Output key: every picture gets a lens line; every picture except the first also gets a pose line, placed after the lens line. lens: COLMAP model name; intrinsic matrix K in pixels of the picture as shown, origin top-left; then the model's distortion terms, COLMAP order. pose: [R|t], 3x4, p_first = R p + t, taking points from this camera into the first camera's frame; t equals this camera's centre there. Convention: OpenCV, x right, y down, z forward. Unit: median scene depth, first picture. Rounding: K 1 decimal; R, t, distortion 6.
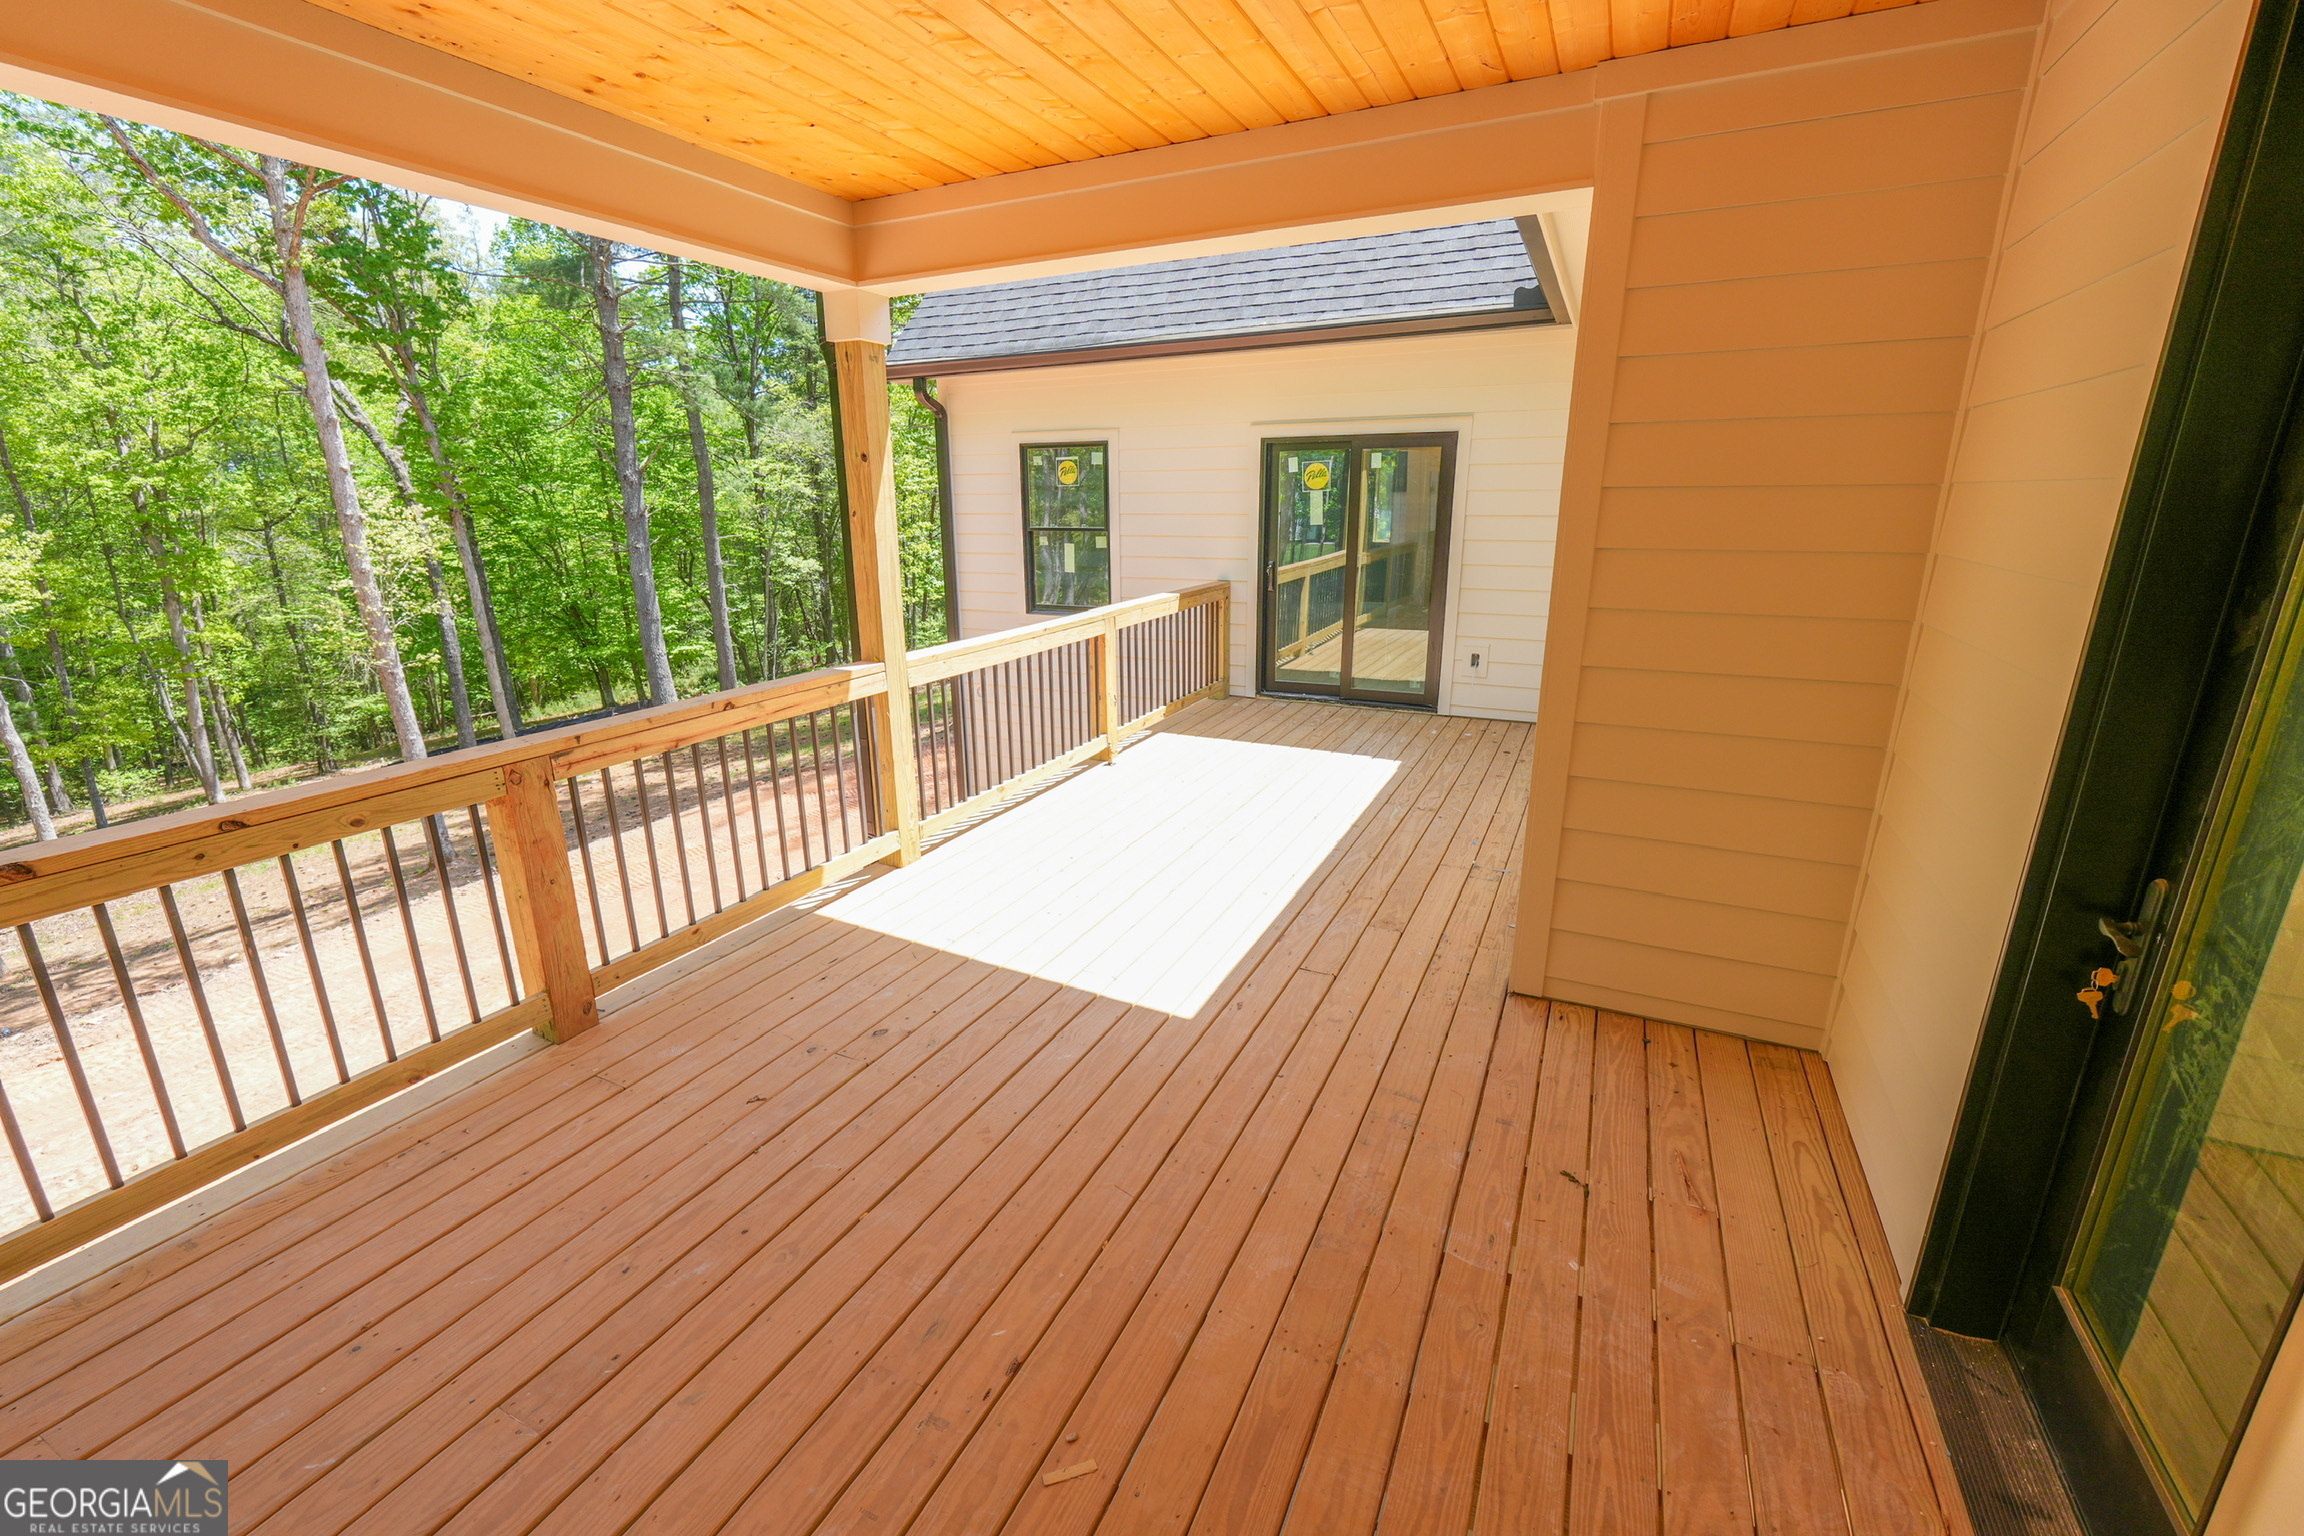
lens RADIAL K [[953.3, 0, 1143.9], [0, 953.3, 765.0], [0, 0, 1]] dist [-0.002123, -0.000302]
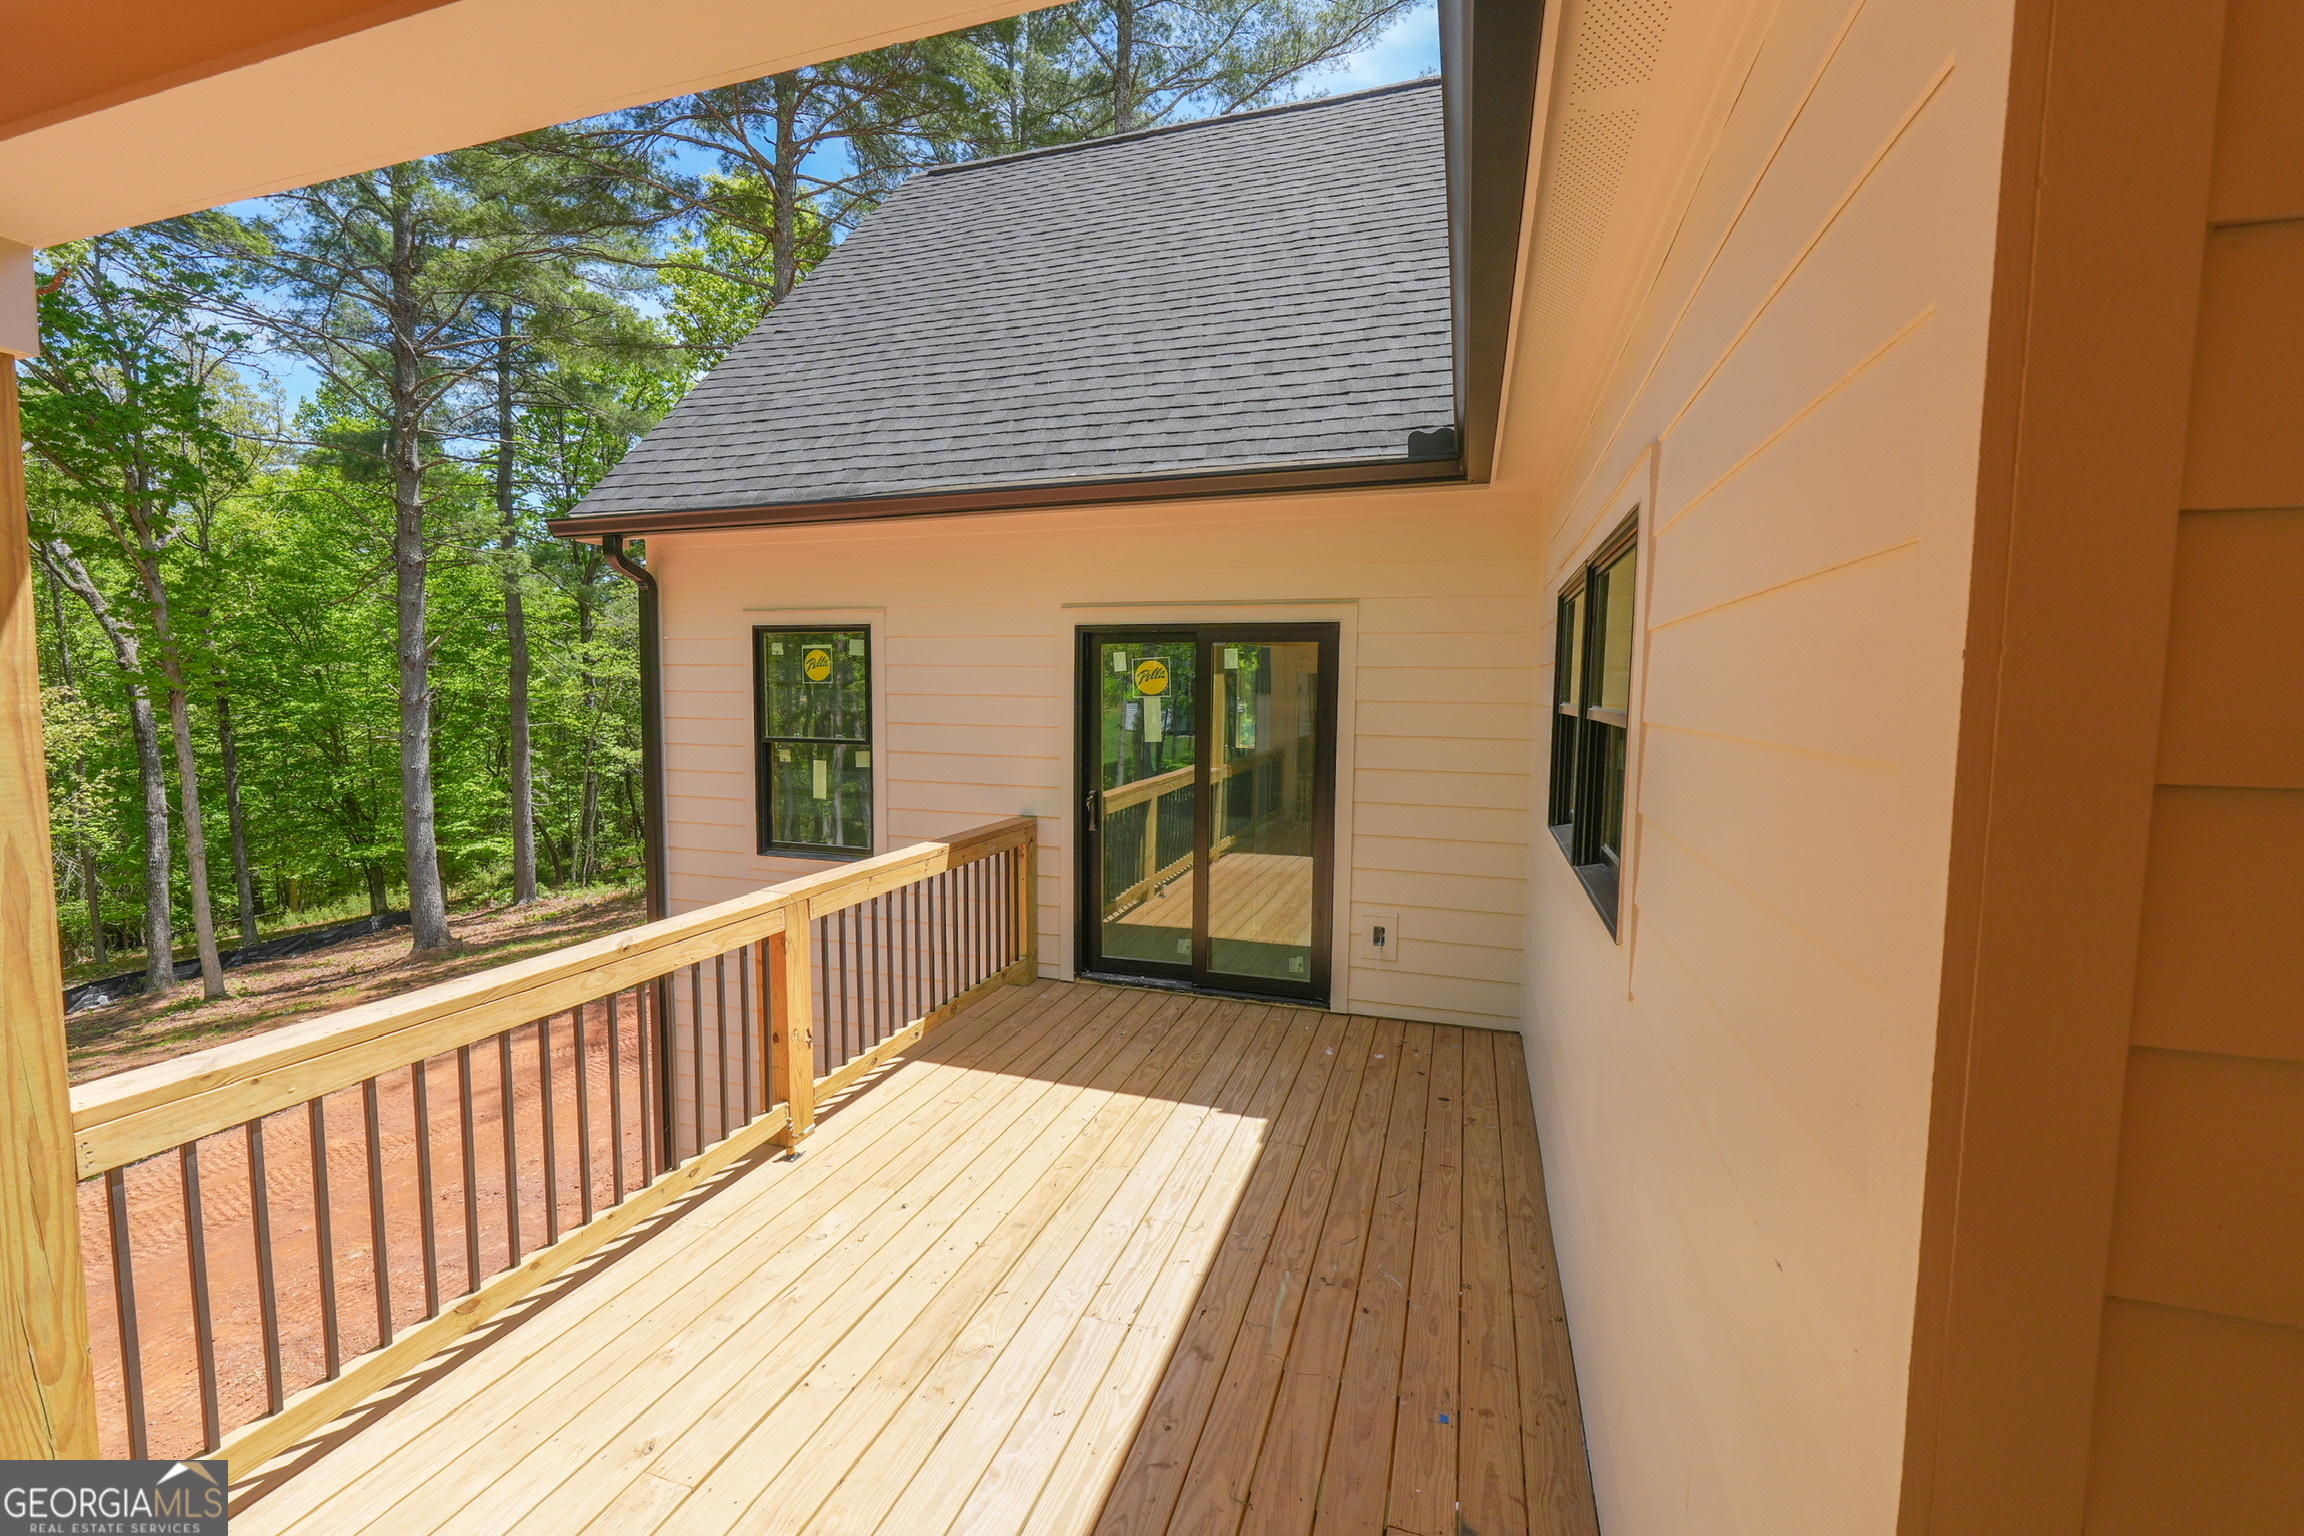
lens RADIAL K [[953.3, 0, 1143.9], [0, 953.3, 765.0], [0, 0, 1]] dist [-0.002123, -0.000302]
pose [[0.991578, 0.008339, 0.129241, 0.076510], [0.016959, 0.980972, -0.193408, -0.090790], [-0.128395, 0.193971, 0.972569, 0.286364]]
